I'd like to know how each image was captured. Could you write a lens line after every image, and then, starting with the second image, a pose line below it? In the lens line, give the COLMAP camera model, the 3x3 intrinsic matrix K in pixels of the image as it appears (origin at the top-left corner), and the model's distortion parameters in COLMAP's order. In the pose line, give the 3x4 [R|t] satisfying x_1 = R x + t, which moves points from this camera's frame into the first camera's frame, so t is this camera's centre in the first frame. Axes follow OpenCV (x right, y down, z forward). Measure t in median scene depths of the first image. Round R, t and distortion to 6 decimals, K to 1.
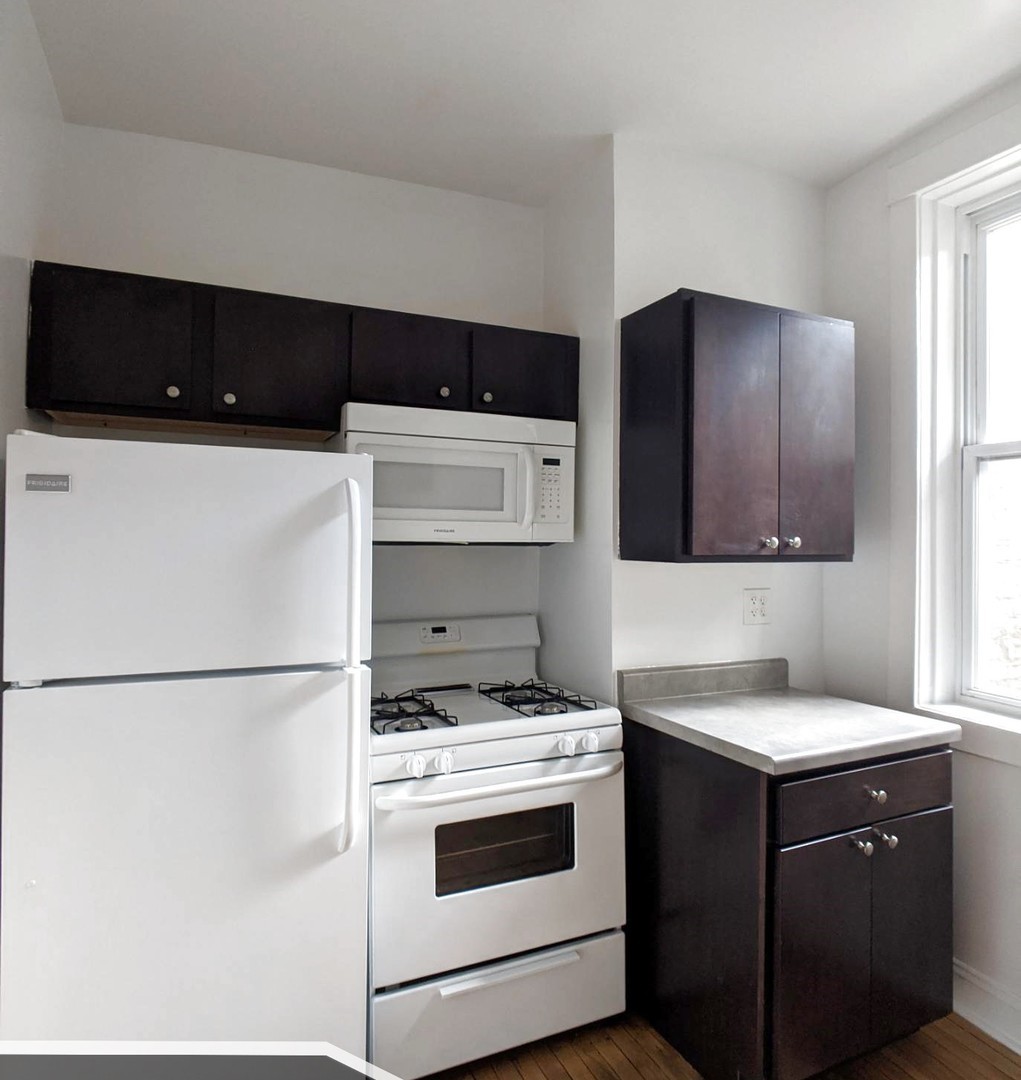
lens RADIAL K [[727.7, 0, 479.6], [0, 727.7, 538.2], [0, 0, 1]] dist [-0.000133, -0.019576]
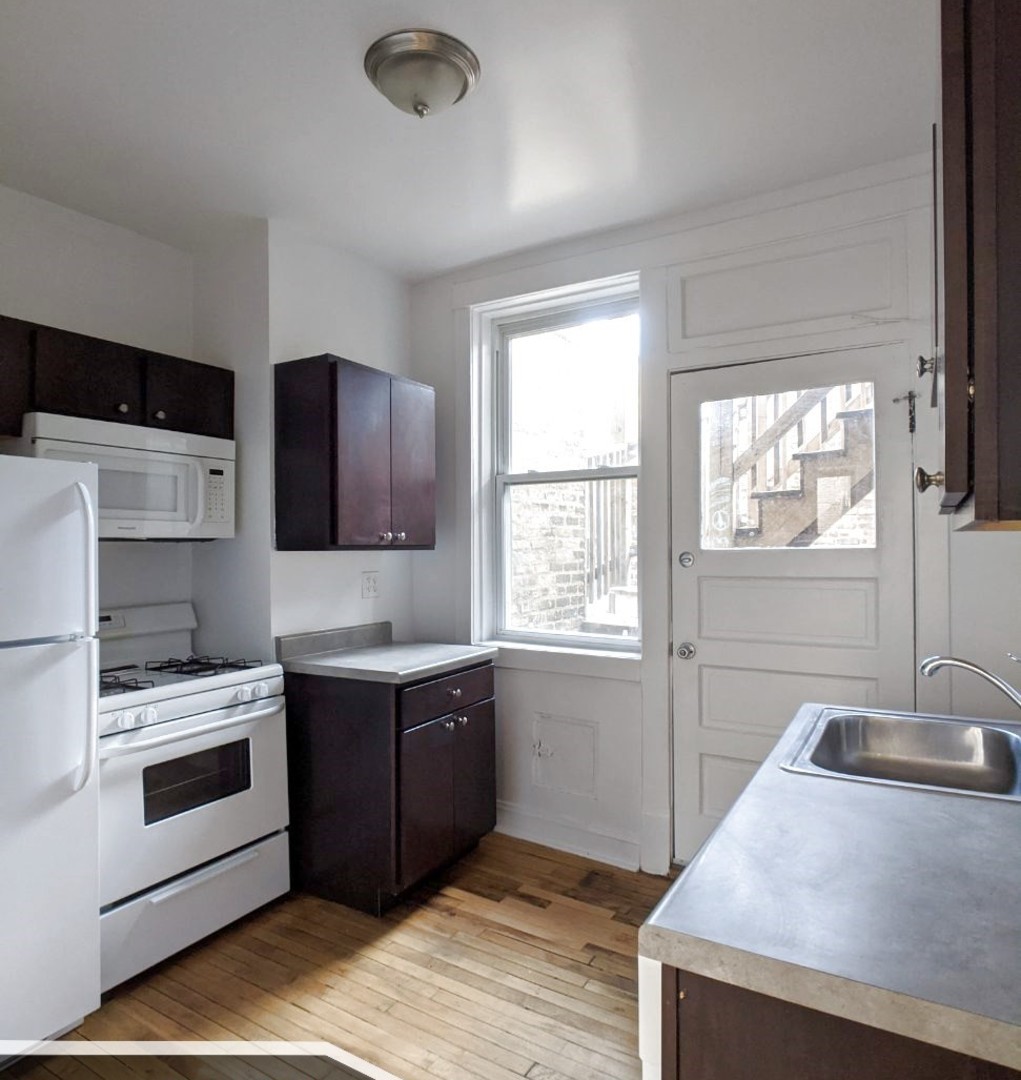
lens RADIAL K [[727.7, 0, 479.6], [0, 727.7, 538.2], [0, 0, 1]] dist [-0.000133, -0.019576]
pose [[0.837715, -0.004403, 0.546089, -0.229672], [0.007934, 0.999960, -0.004110, 0.016582], [-0.546049, 0.007775, 0.837717, -0.306260]]
